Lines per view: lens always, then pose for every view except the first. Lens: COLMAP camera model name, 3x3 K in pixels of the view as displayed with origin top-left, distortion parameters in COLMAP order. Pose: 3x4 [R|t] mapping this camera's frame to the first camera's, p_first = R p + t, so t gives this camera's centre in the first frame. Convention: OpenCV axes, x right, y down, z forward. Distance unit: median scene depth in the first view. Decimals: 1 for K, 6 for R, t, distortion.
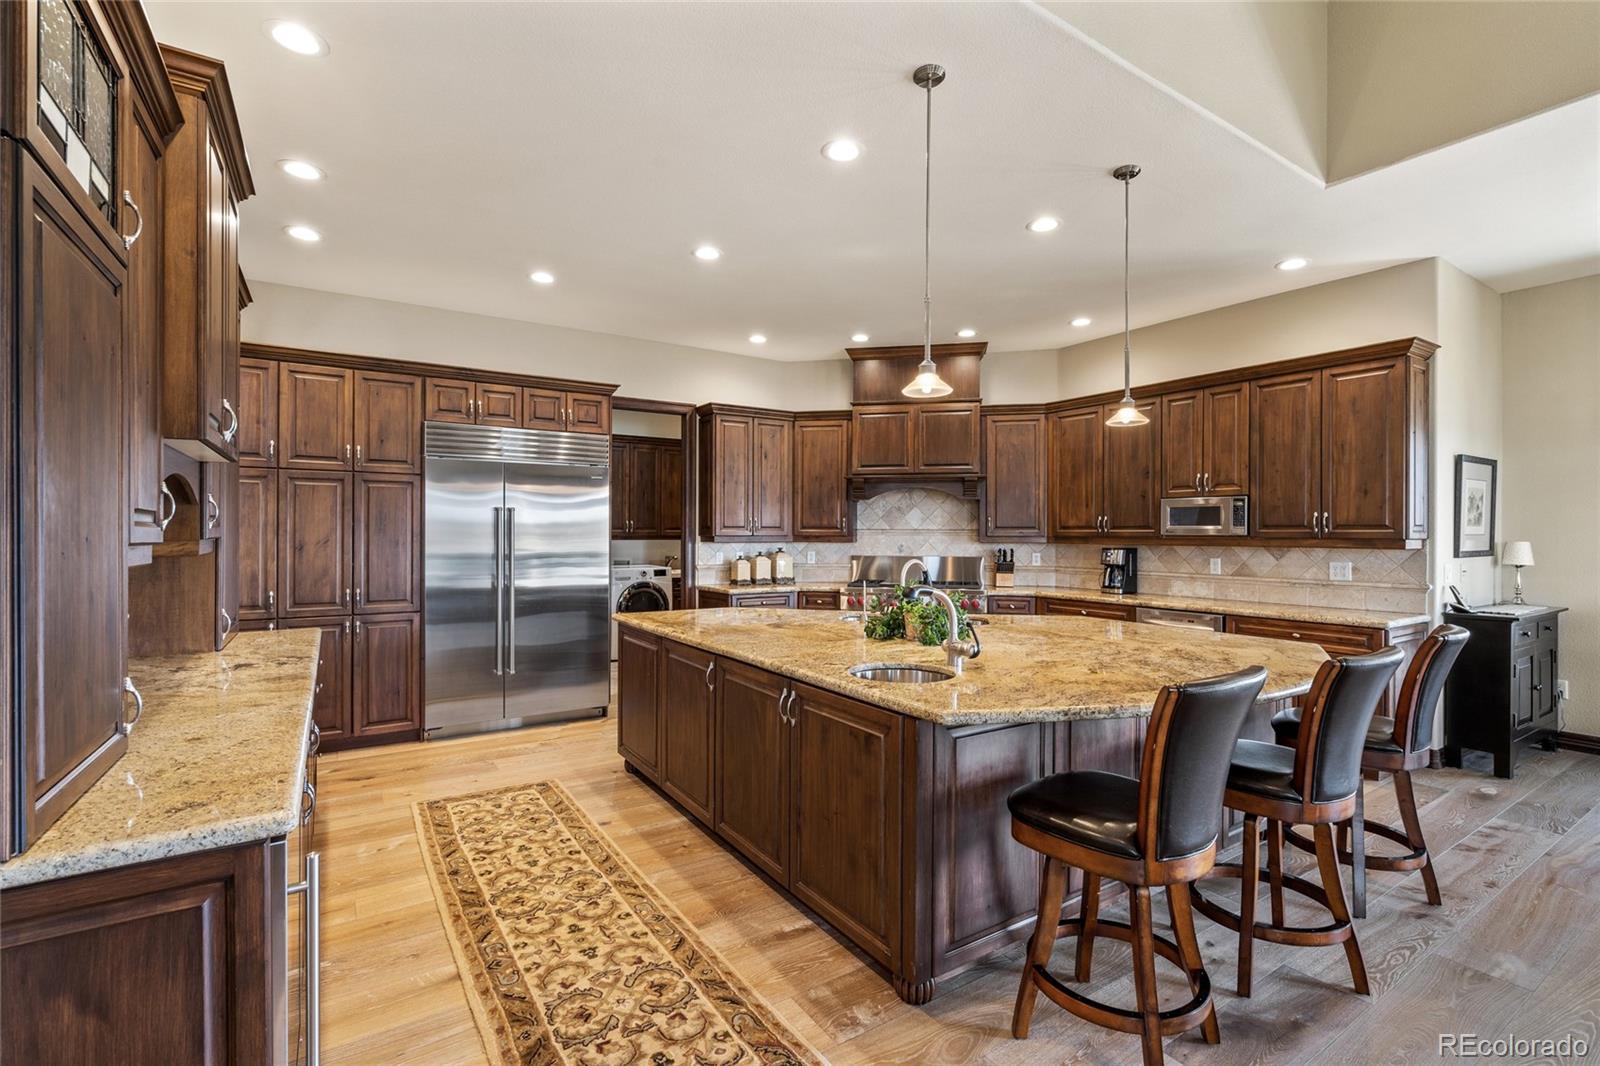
lens RADIAL K [[725.3, 0, 805.0], [0, 725.3, 533.4], [0, 0, 1]] dist [-0.003493, 0.001128]
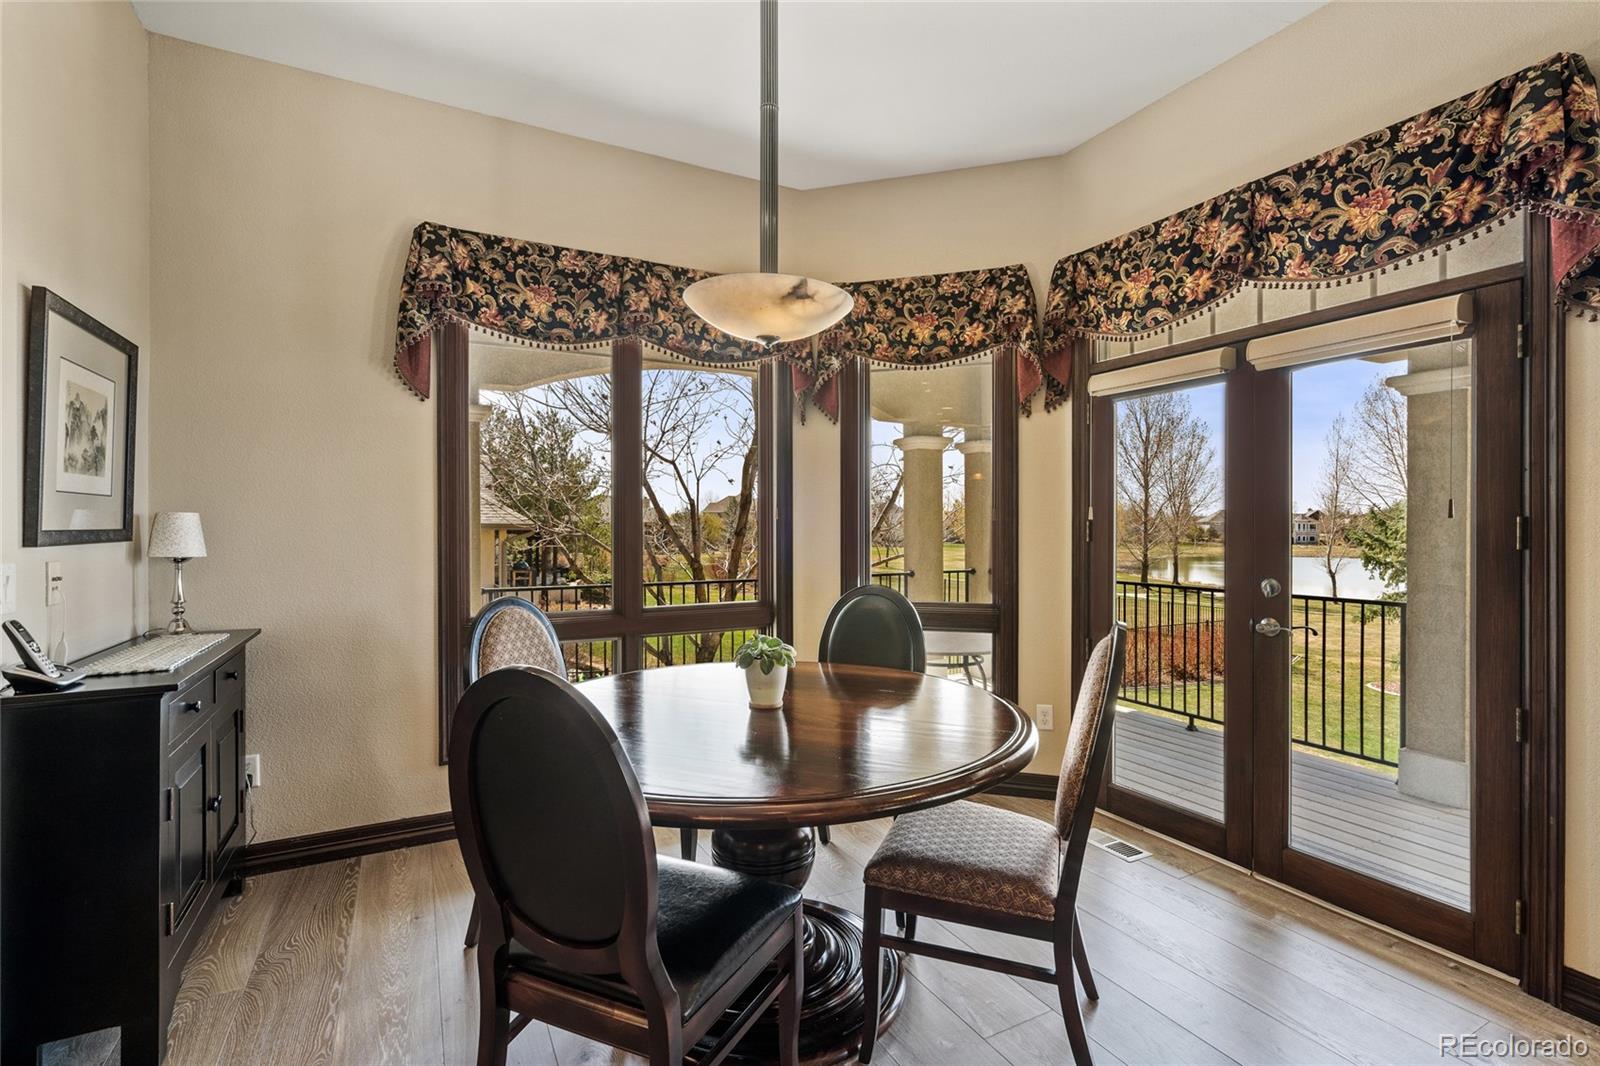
lens RADIAL K [[725.3, 0, 810.0], [0, 725.3, 525.8], [0, 0, 1]] dist [-0.003493, 0.001128]
pose [[0.082727, 0.000764, 0.996572, 0.516342], [0.000484, 1.000000, -0.000807, 0.021921], [-0.996572, 0.000549, 0.082727, 0.516472]]
